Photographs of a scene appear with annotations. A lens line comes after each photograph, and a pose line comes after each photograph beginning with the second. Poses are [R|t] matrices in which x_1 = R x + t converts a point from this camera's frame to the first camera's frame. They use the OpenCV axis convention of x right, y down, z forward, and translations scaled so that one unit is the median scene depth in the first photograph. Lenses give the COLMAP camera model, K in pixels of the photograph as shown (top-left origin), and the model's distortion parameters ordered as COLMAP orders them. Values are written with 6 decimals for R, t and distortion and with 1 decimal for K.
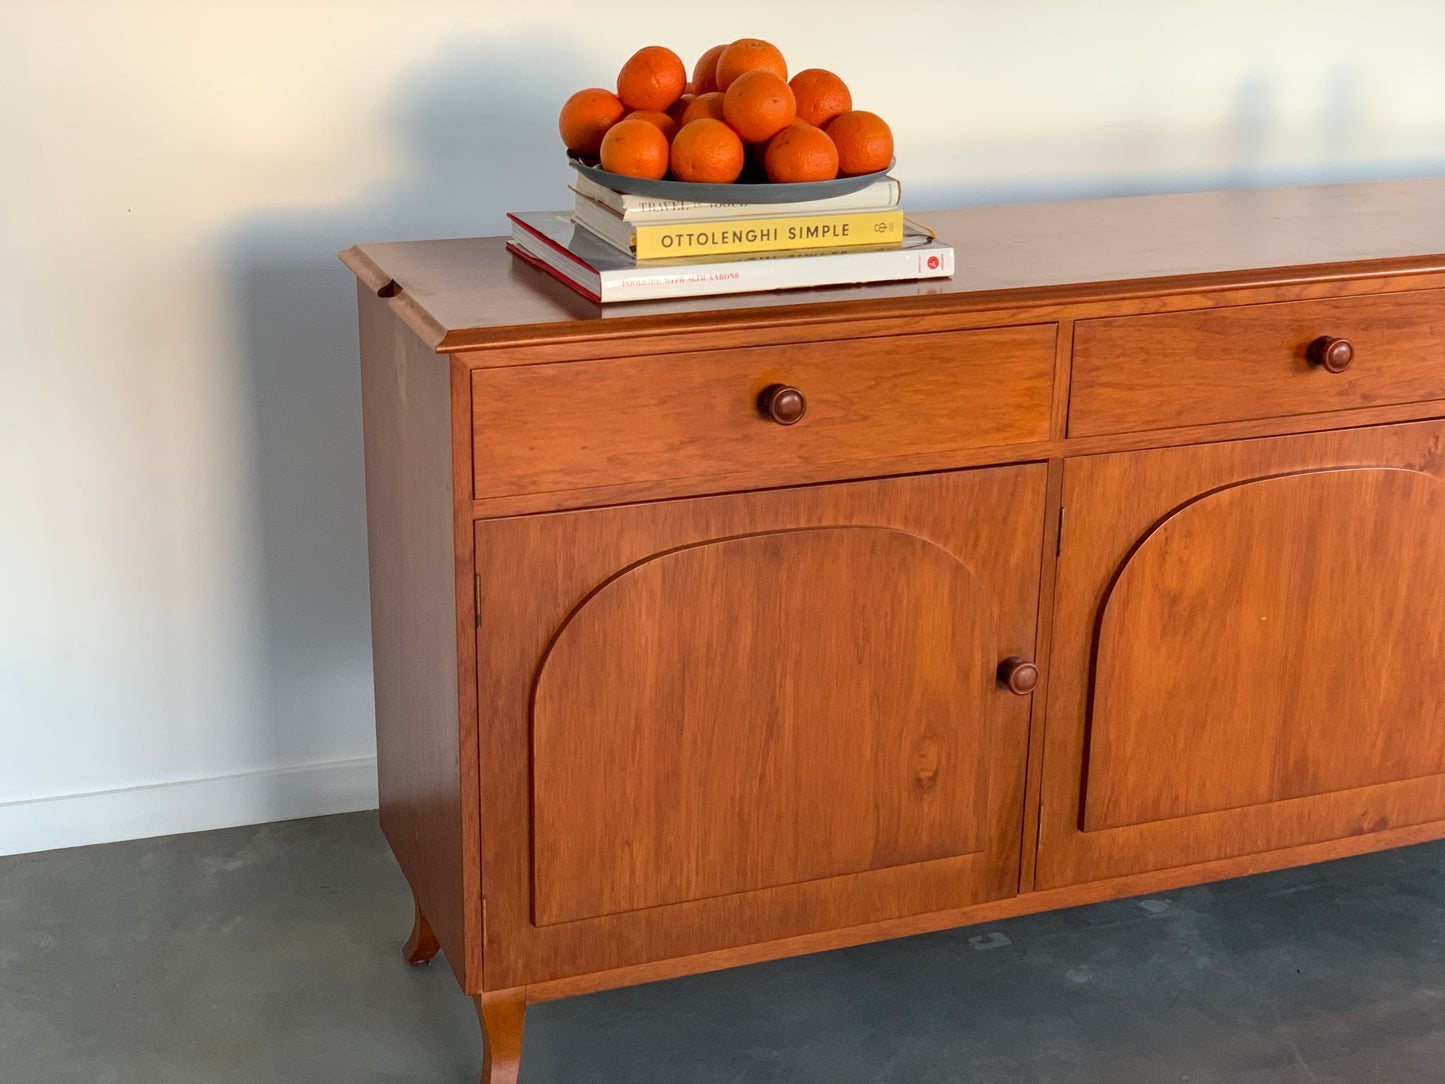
lens RADIAL K [[2208.2, 0, 722.5], [0, 2208.2, 542.0], [0, 0, 1]] dist [0.013643, 0.081131]
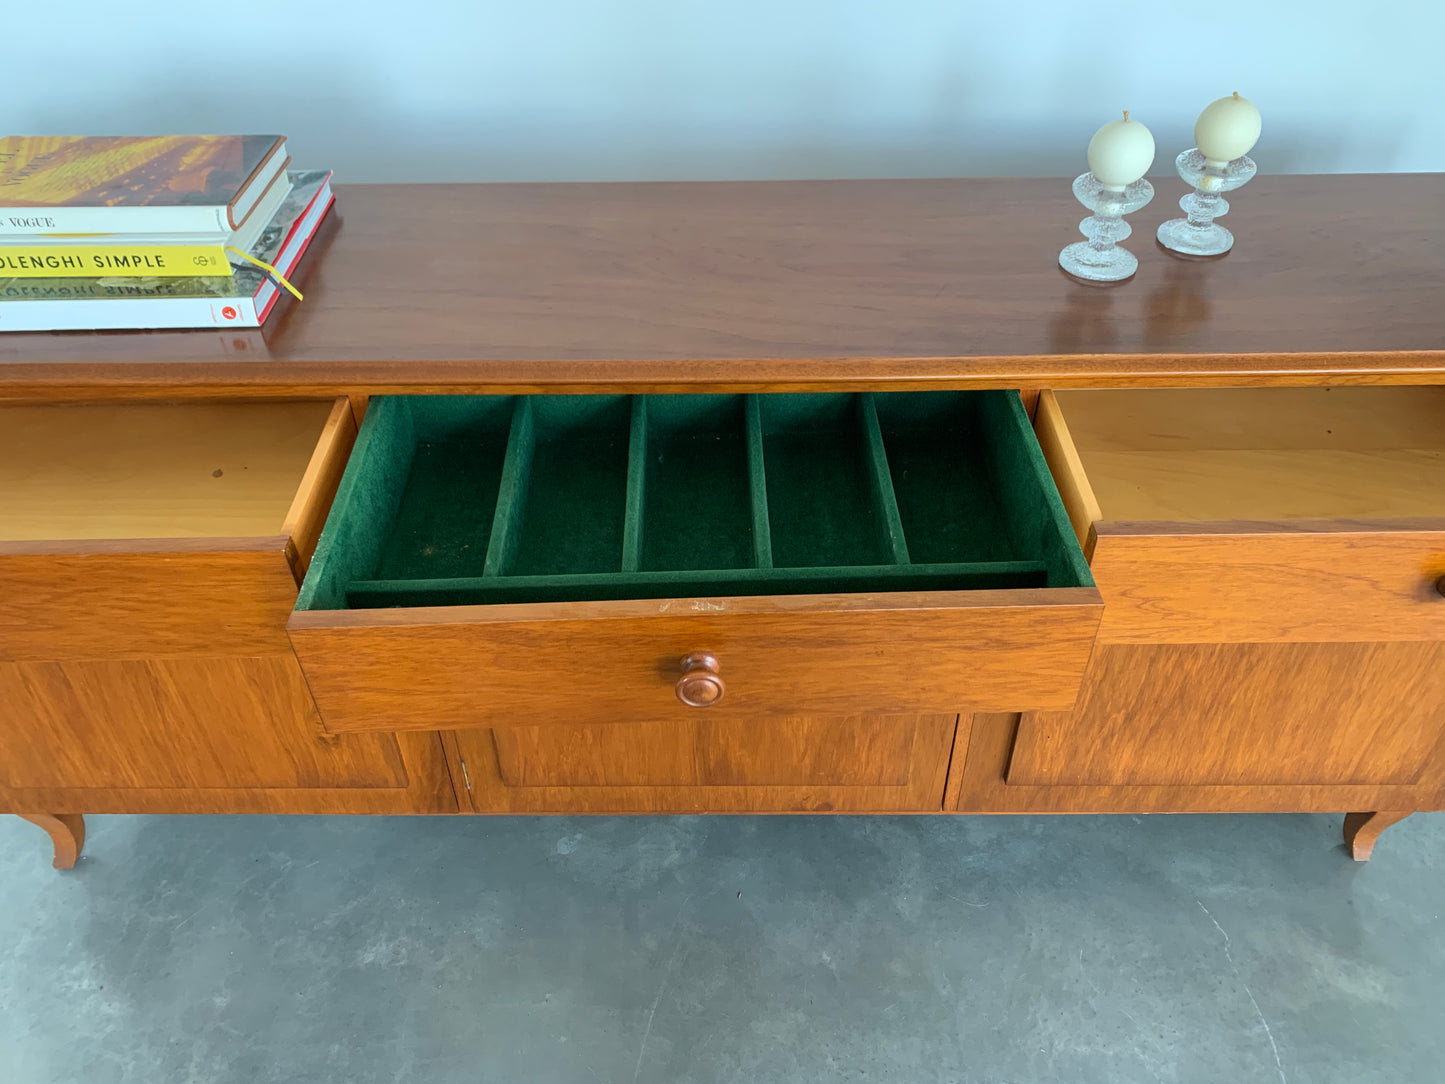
lens RADIAL K [[1121.1, 0, 727.2], [0, 1121.1, 527.2], [0, 0, 1]] dist [0.007646, -0.000141]
pose [[0.932651, 0.214811, -0.289858, 0.443806], [-0.099046, 0.925005, 0.366819, -0.234630], [0.346917, -0.313405, 0.883983, 0.613949]]
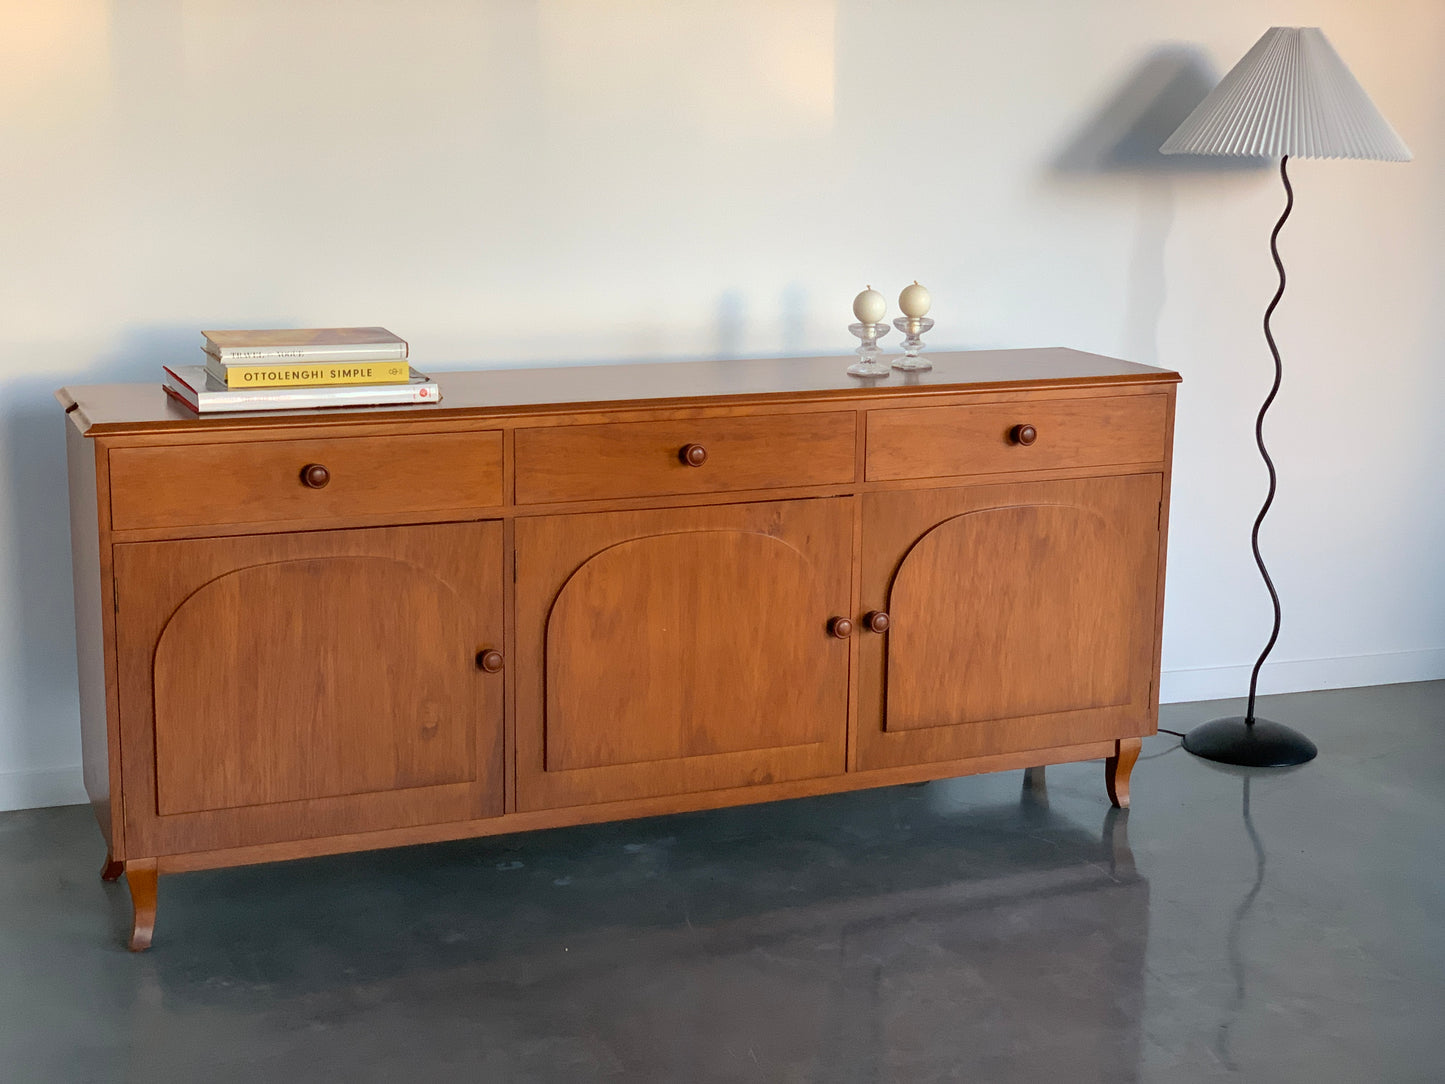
lens RADIAL K [[2143.4, 0, 722.5], [0, 2143.4, 542.0], [0, 0, 1]] dist [0.041010, 0.171972]
pose [[0.999671, -0.003428, 0.025406, 0.266993], [0.006474, 0.992654, -0.120811, 0.165833], [-0.024805, 0.120936, 0.992350, -0.517656]]
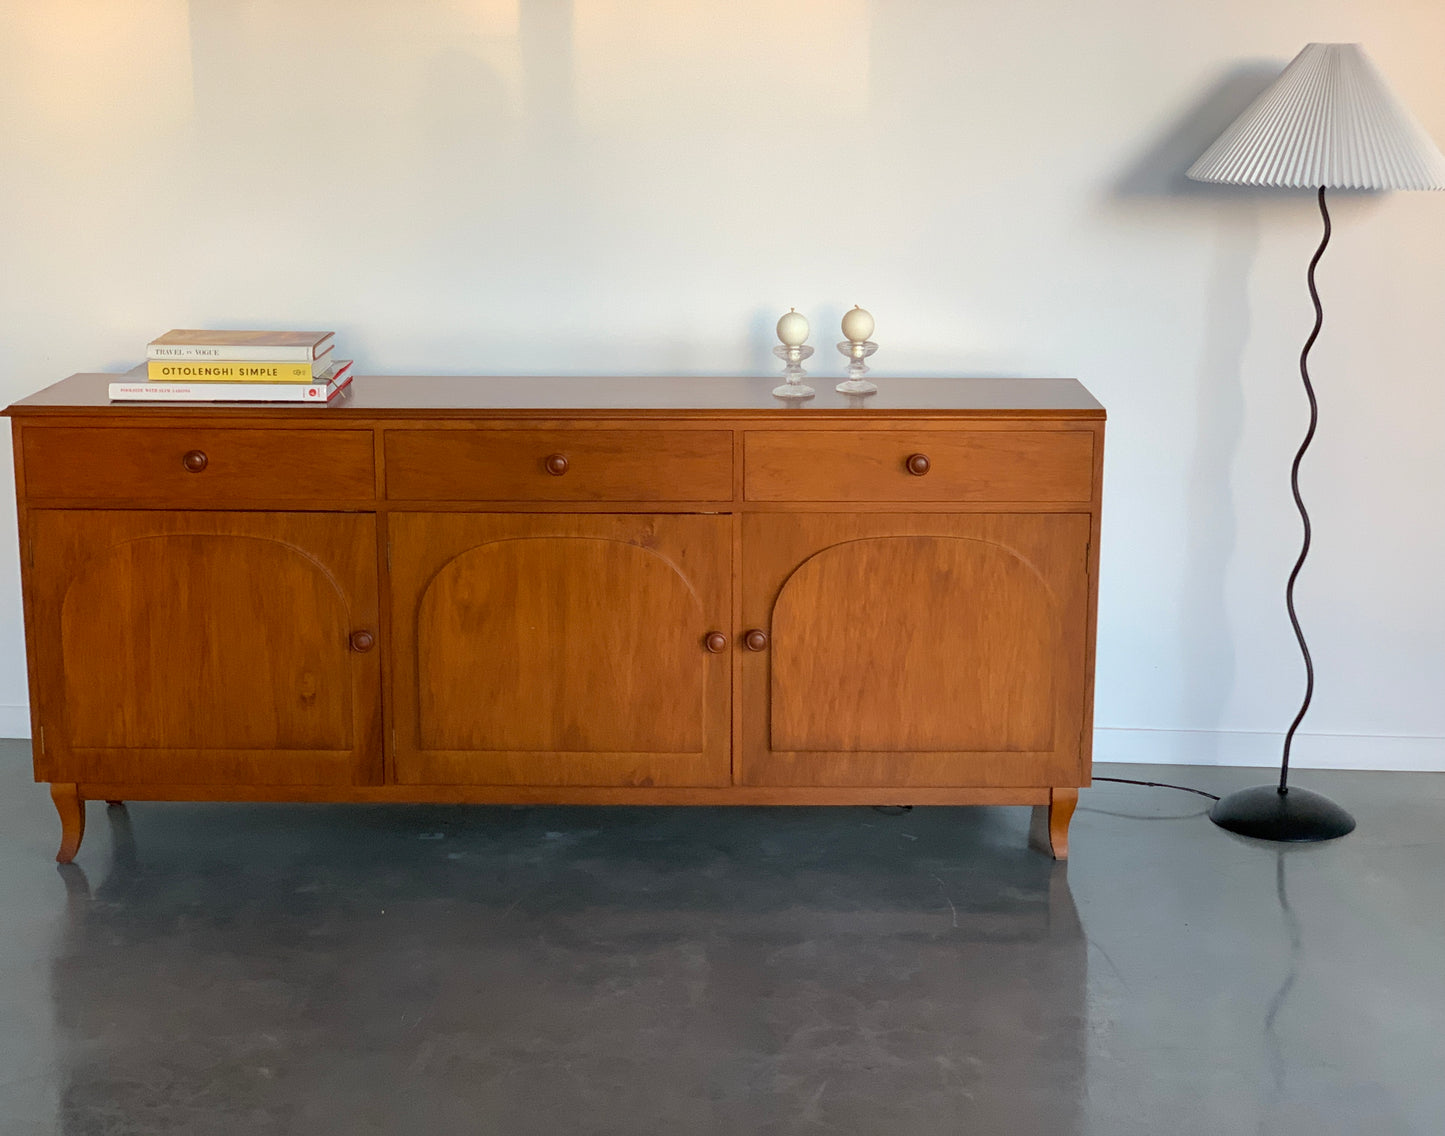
lens RADIAL K [[2254.1, 0, 757.1], [0, 2254.1, 564.3], [0, 0, 1]] dist [-0.031846, 0.712154]
pose [[0.931293, 0.072598, -0.356963, 1.056775], [-0.113619, 0.988943, -0.095297, 0.136742], [0.346098, 0.129307, 0.929245, -0.514572]]
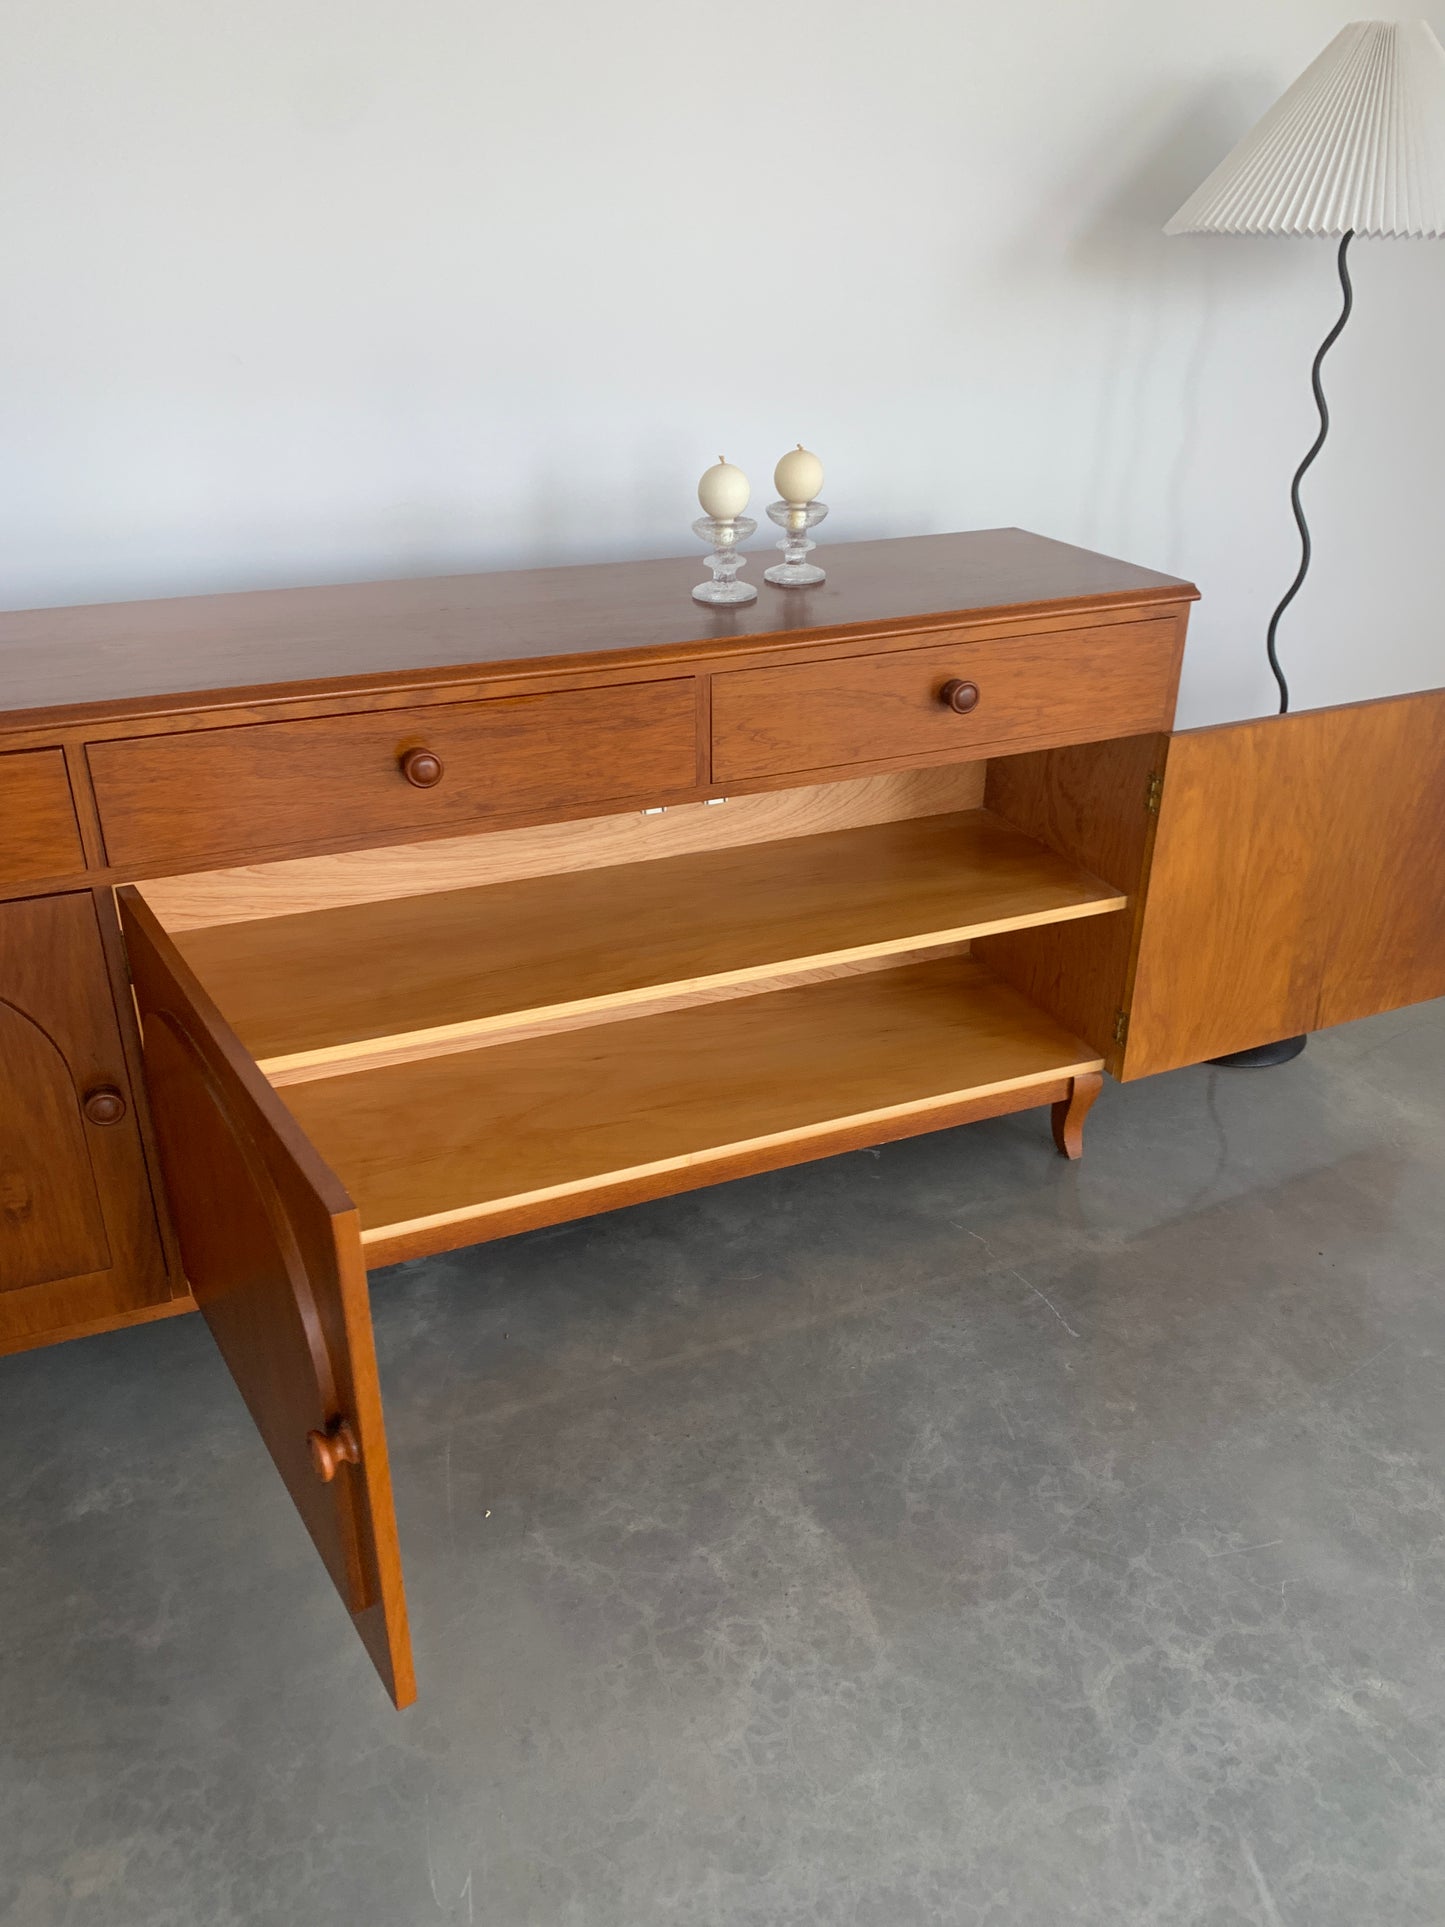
lens RADIAL K [[1473.8, 0, 719.7], [0, 1473.8, 937.0], [0, 0, 1]] dist [0.050827, -0.077913]
pose [[0.999714, -0.018618, 0.015035, 0.409394], [0.016622, 0.992214, 0.123429, -0.092138], [-0.017215, -0.123143, 0.992240, 0.369964]]
